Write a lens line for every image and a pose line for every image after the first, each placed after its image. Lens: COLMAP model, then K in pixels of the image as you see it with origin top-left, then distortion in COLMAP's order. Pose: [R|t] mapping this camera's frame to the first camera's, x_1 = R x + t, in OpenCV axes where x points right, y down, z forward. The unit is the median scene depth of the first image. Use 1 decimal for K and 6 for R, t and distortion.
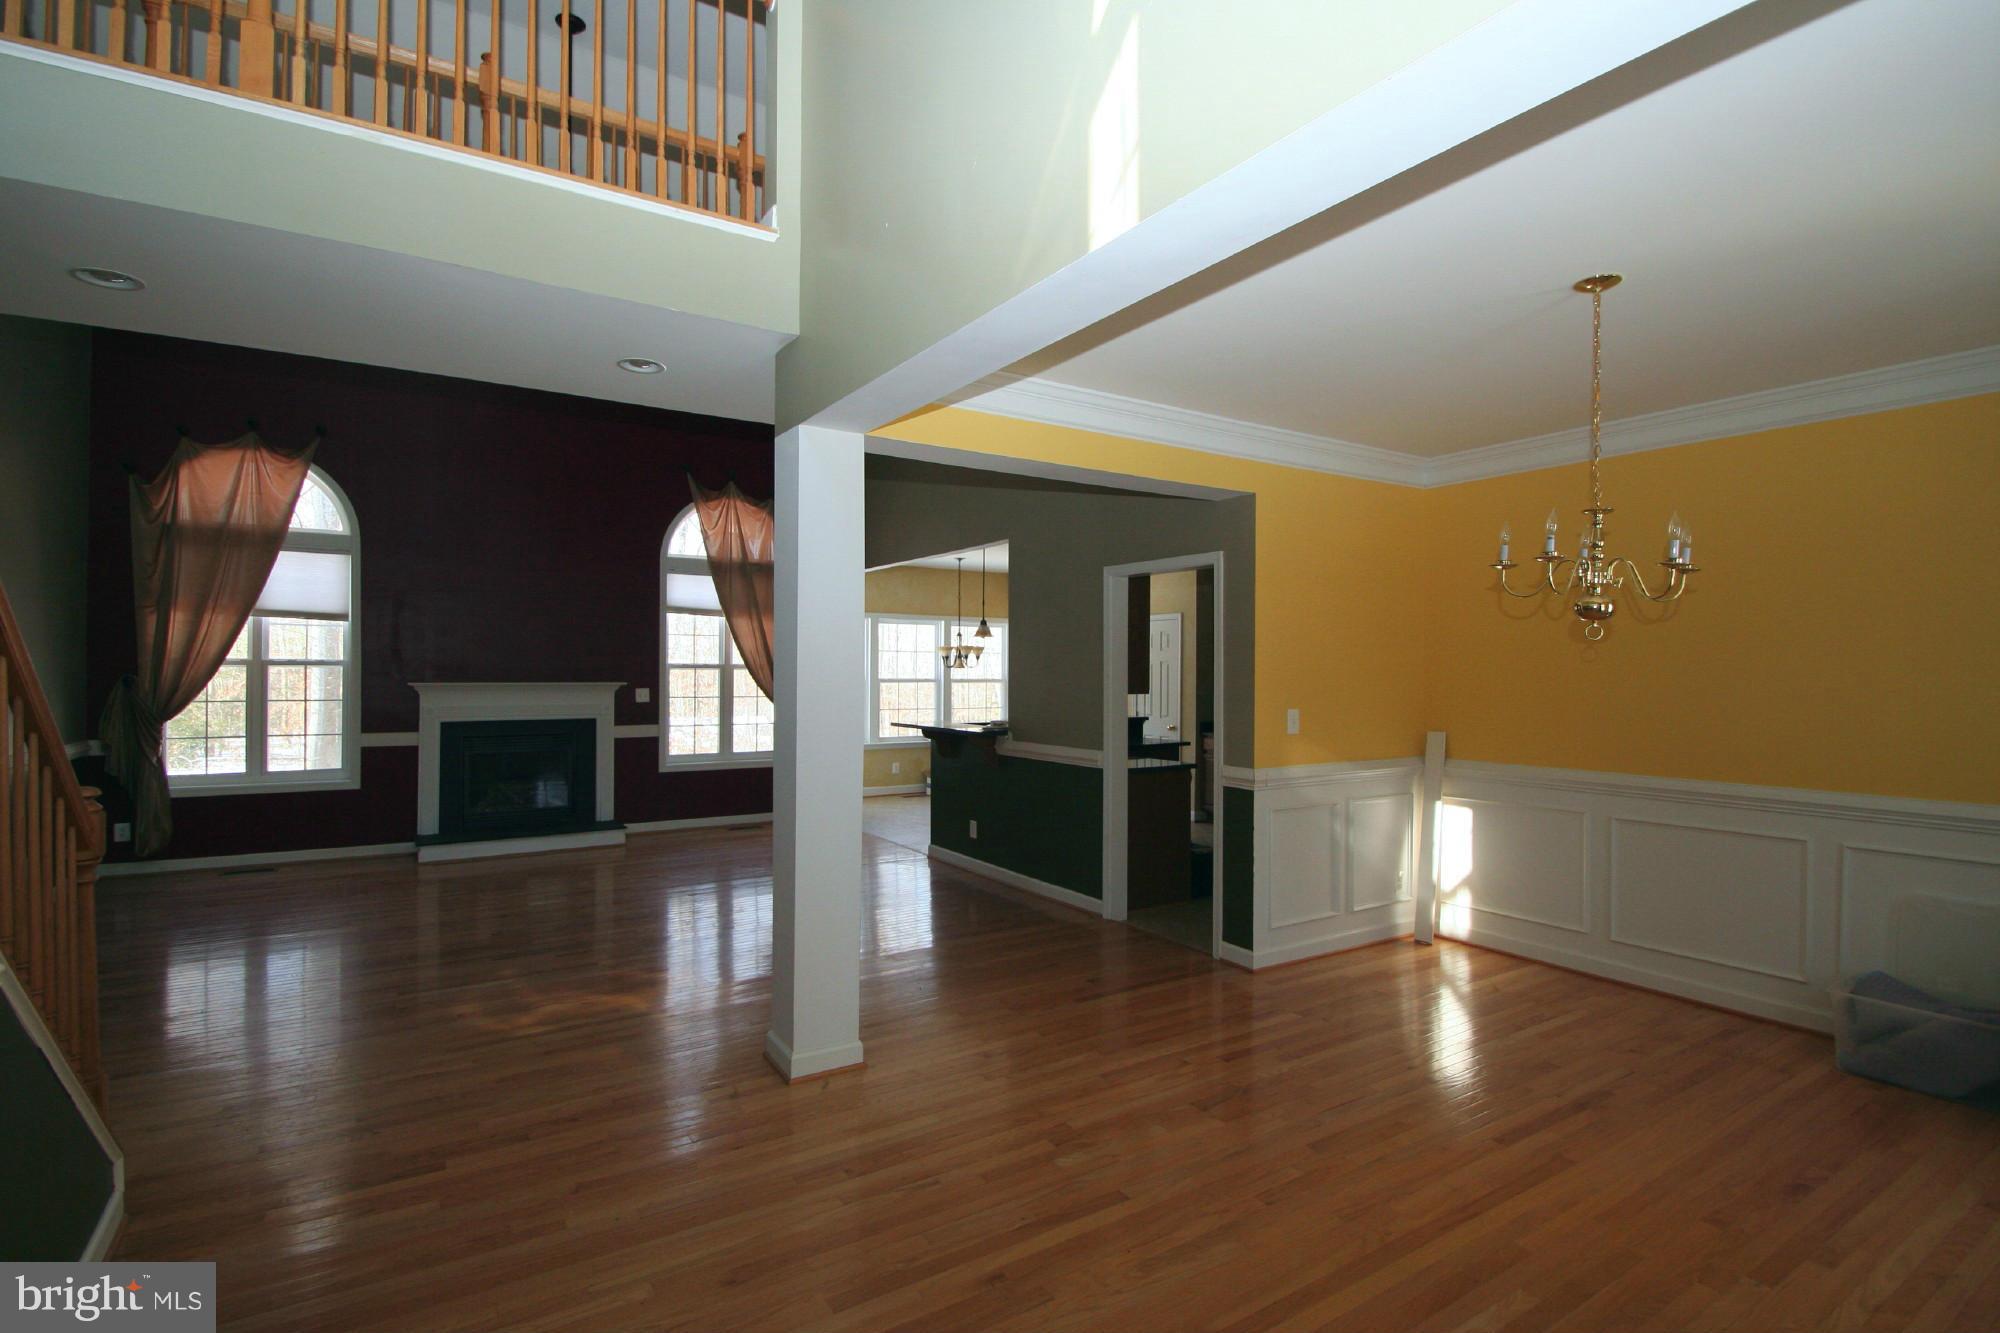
lens RADIAL K [[937.1, 0, 987.2], [0, 937.1, 661.2], [0, 0, 1]] dist [0.010196, -0.014367]
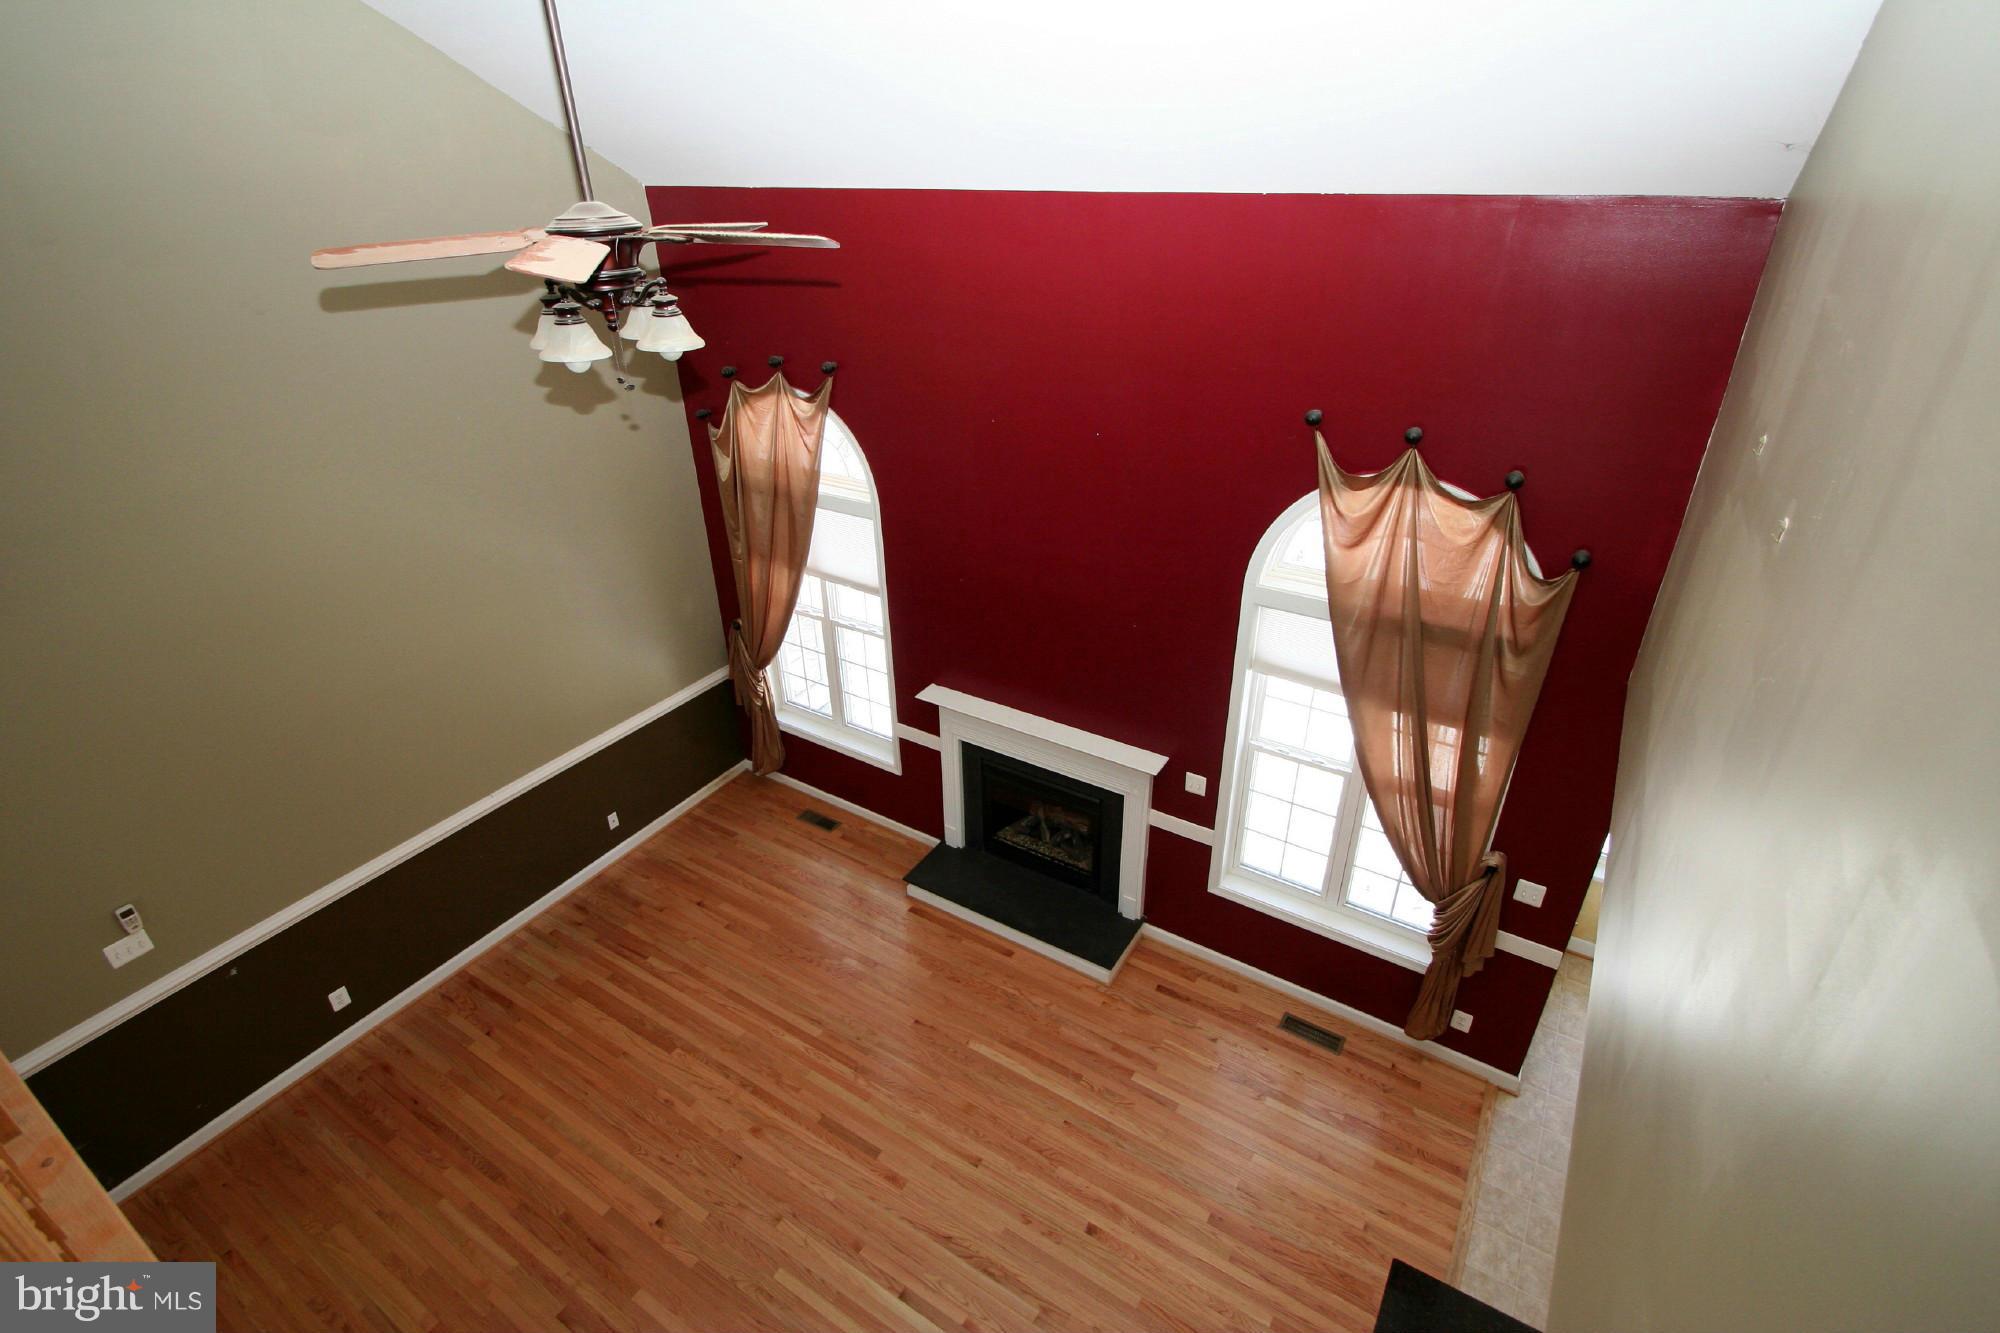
lens RADIAL K [[937.1, 0, 986.7], [0, 937.1, 670.5], [0, 0, 1]] dist [0.010196, -0.014367]
pose [[0.423548, 0.427914, -0.798433, 0.038707], [0.031661, 0.873865, 0.485137, -0.371798], [0.905320, -0.230758, 0.356576, 0.754533]]
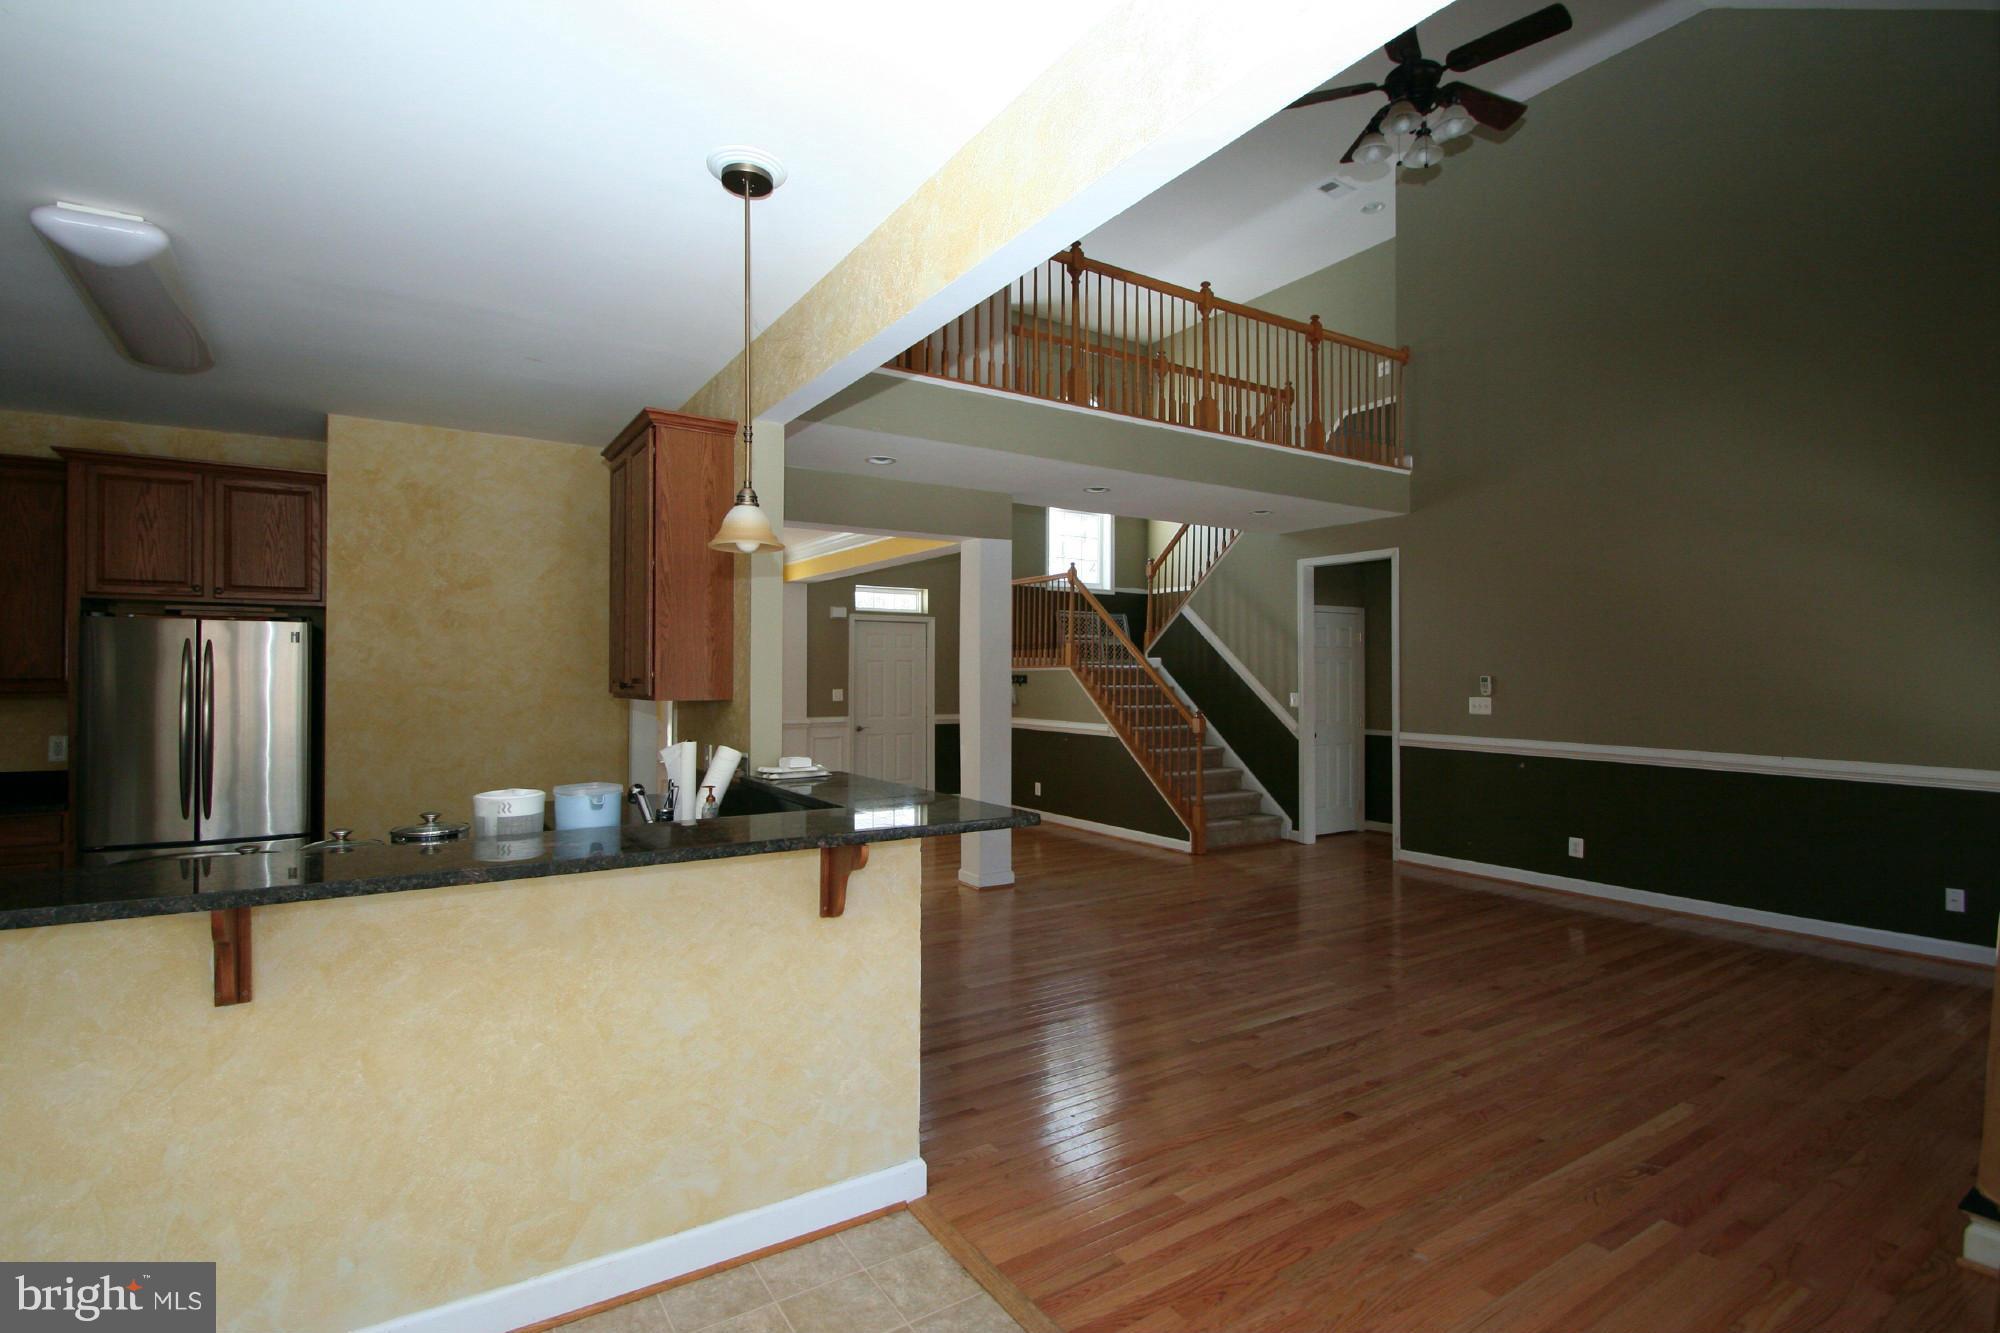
lens RADIAL K [[937.1, 0, 980.9], [0, 937.1, 661.2], [0, 0, 1]] dist [0.010196, -0.014367]
pose [[-0.999968, -0.007563, 0.002580, -0.083458], [-0.007631, 0.999605, -0.027062, 0.020065], [-0.002375, -0.027080, -0.999630, 1.352055]]
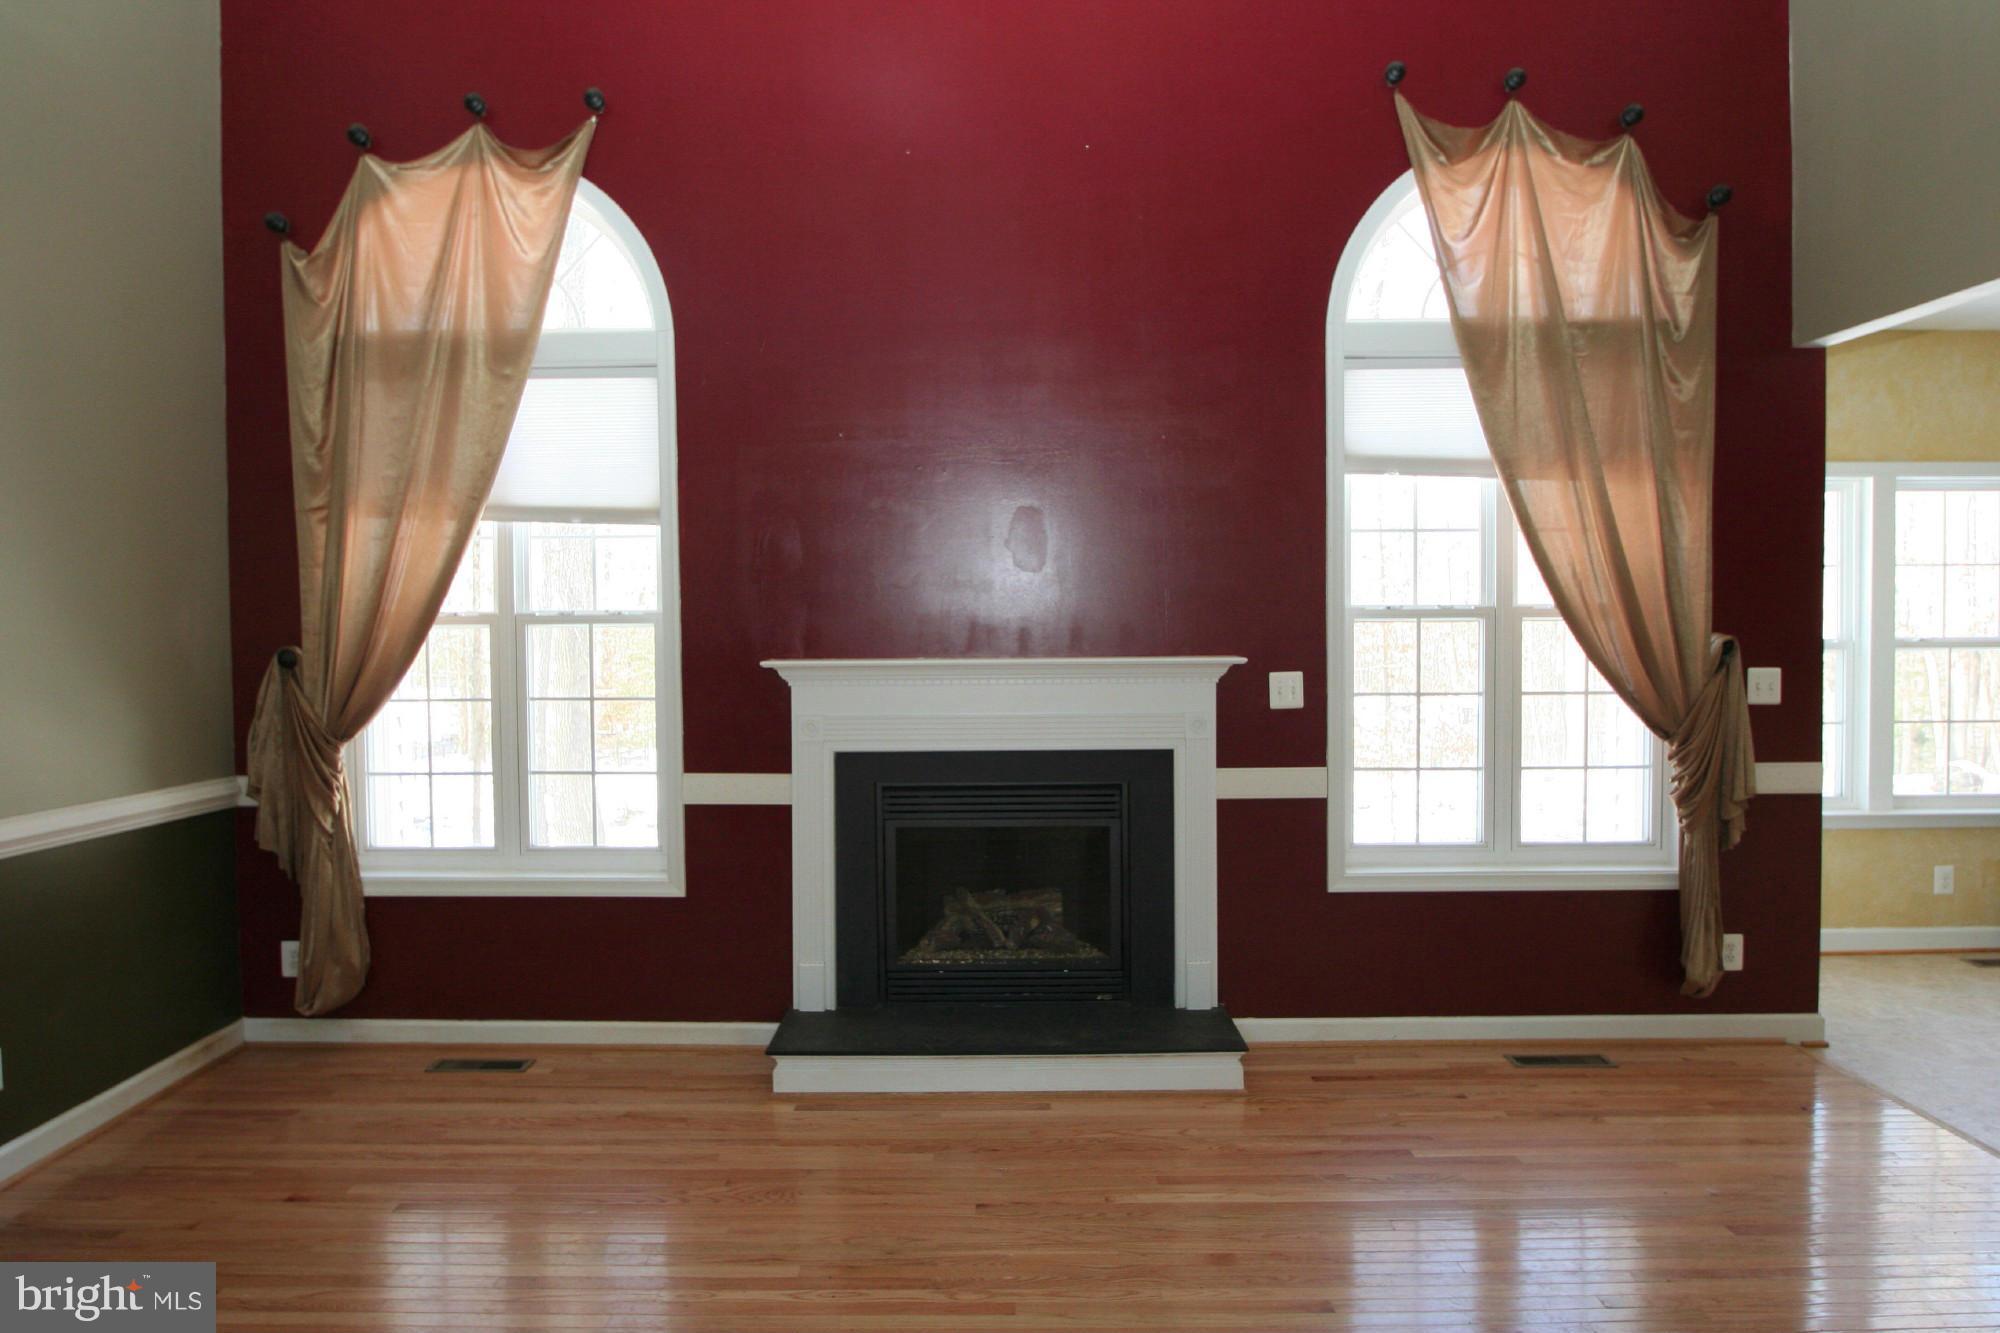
lens RADIAL K [[1374.4, 0, 979.5], [0, 1374.4, 662.6], [0, 0, 1]] dist [-0.026936, -0.002254]
pose [[0.836684, 0.004281, -0.547669, -0.183511], [0.018422, 0.999184, 0.035954, 0.002724], [0.547376, -0.040171, 0.835922, 0.515617]]
